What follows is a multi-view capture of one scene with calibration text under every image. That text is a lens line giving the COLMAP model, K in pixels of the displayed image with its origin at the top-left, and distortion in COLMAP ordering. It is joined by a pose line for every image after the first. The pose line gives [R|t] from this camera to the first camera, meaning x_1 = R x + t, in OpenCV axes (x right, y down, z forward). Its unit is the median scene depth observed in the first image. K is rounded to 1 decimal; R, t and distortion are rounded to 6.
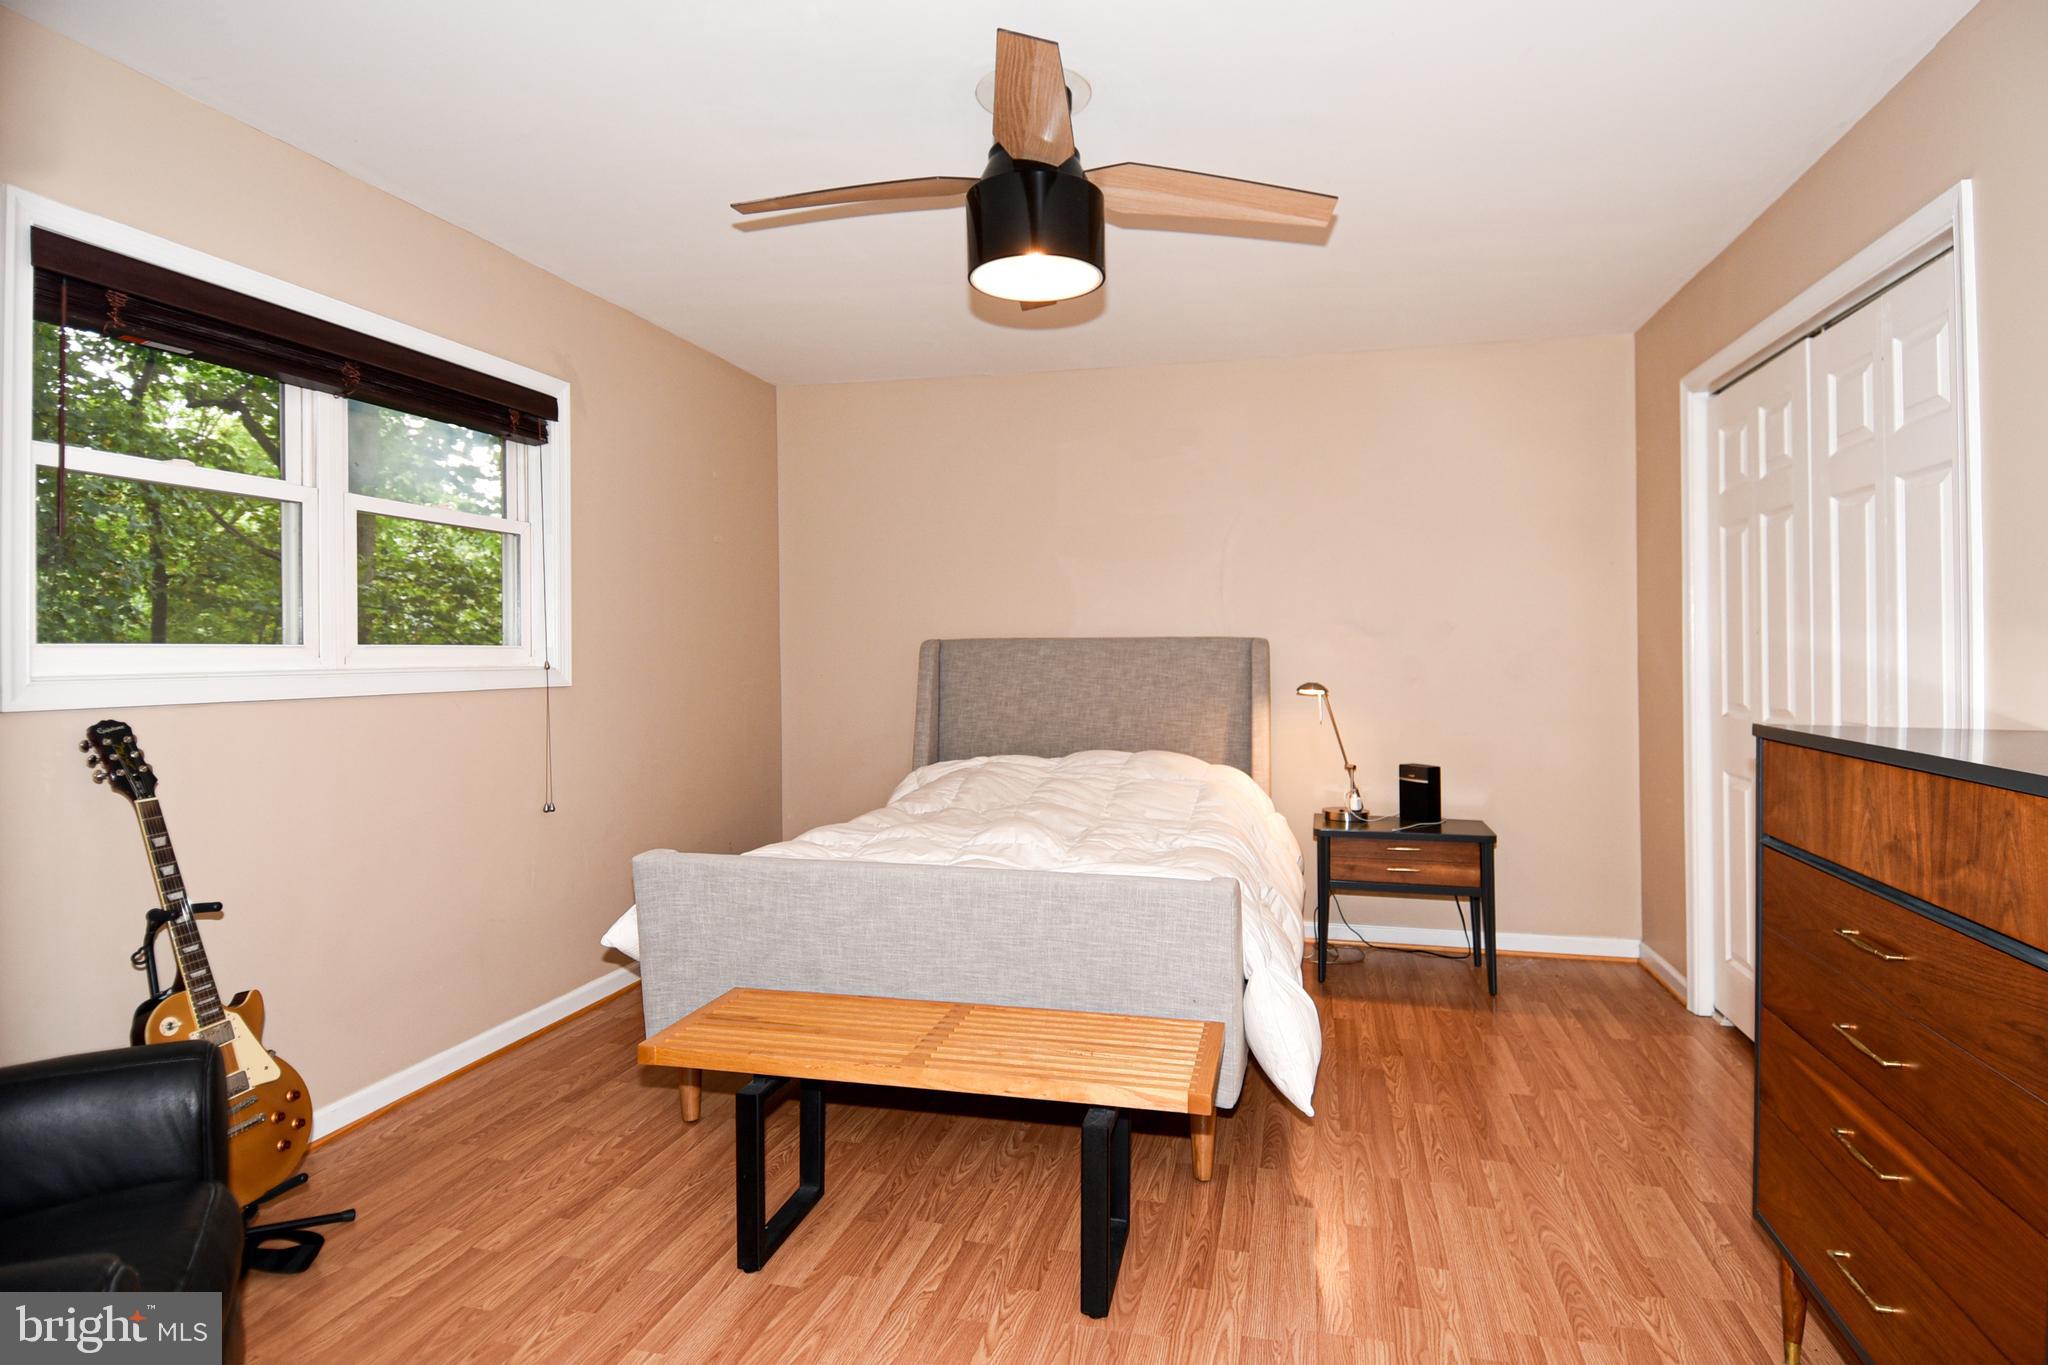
lens RADIAL K [[1096.3, 0, 1083.5], [0, 1096.3, 663.0], [0, 0, 1]] dist [0.030002, -0.035250]
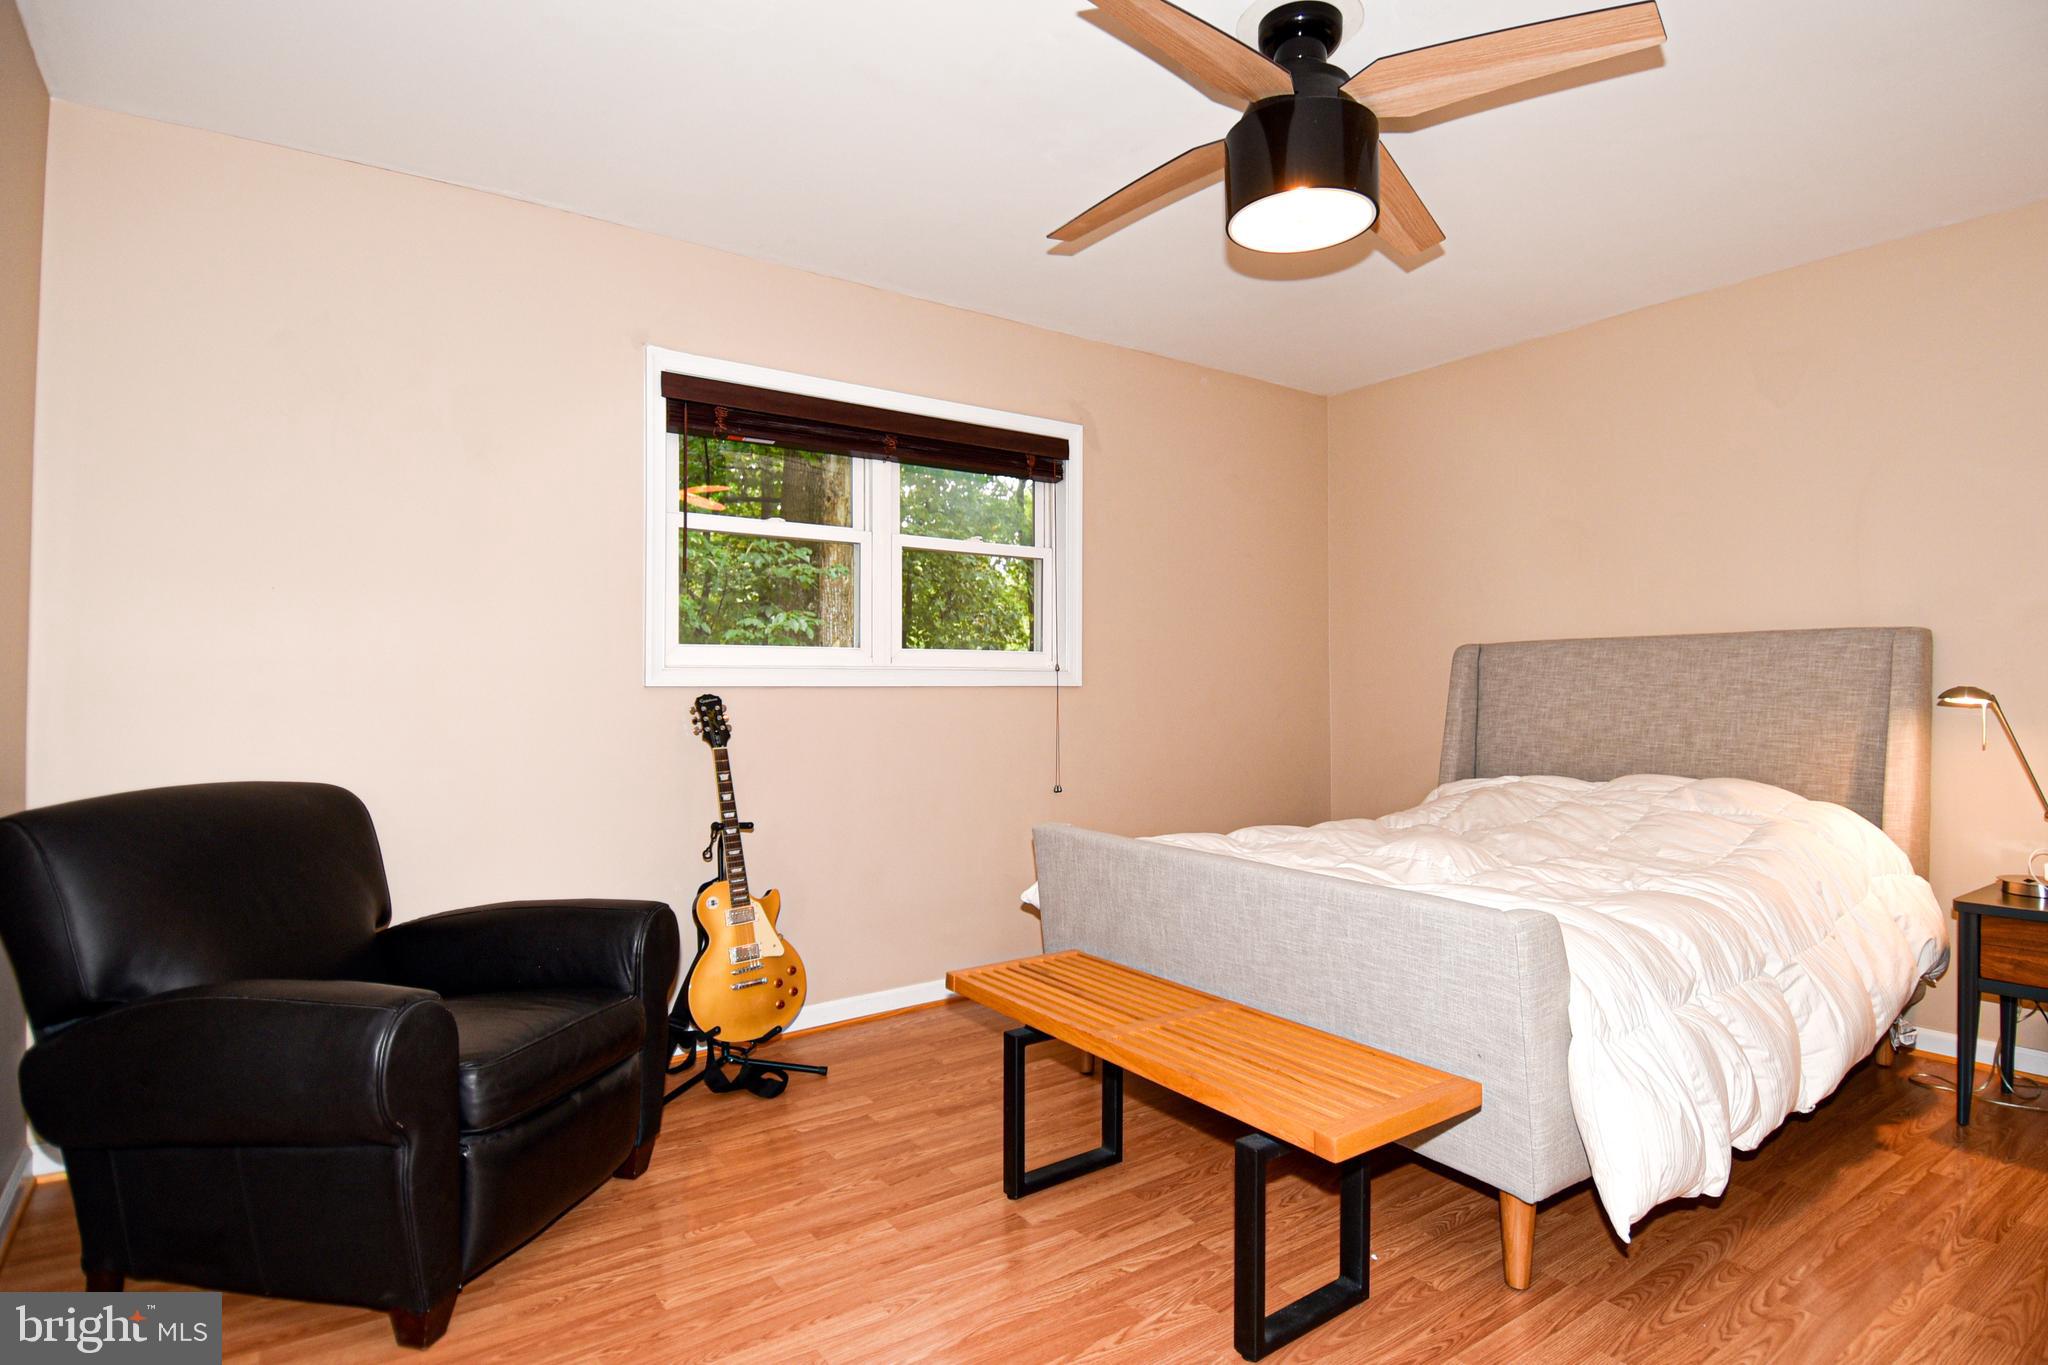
lens RADIAL K [[1096.3, 0, 1035.5], [0, 1096.3, 681.0], [0, 0, 1]] dist [0.030002, -0.035250]
pose [[0.738312, -0.003799, -0.674448, 0.358222], [-0.007010, 0.999887, -0.013307, 0.040262], [0.674422, 0.014553, 0.738202, 0.156217]]
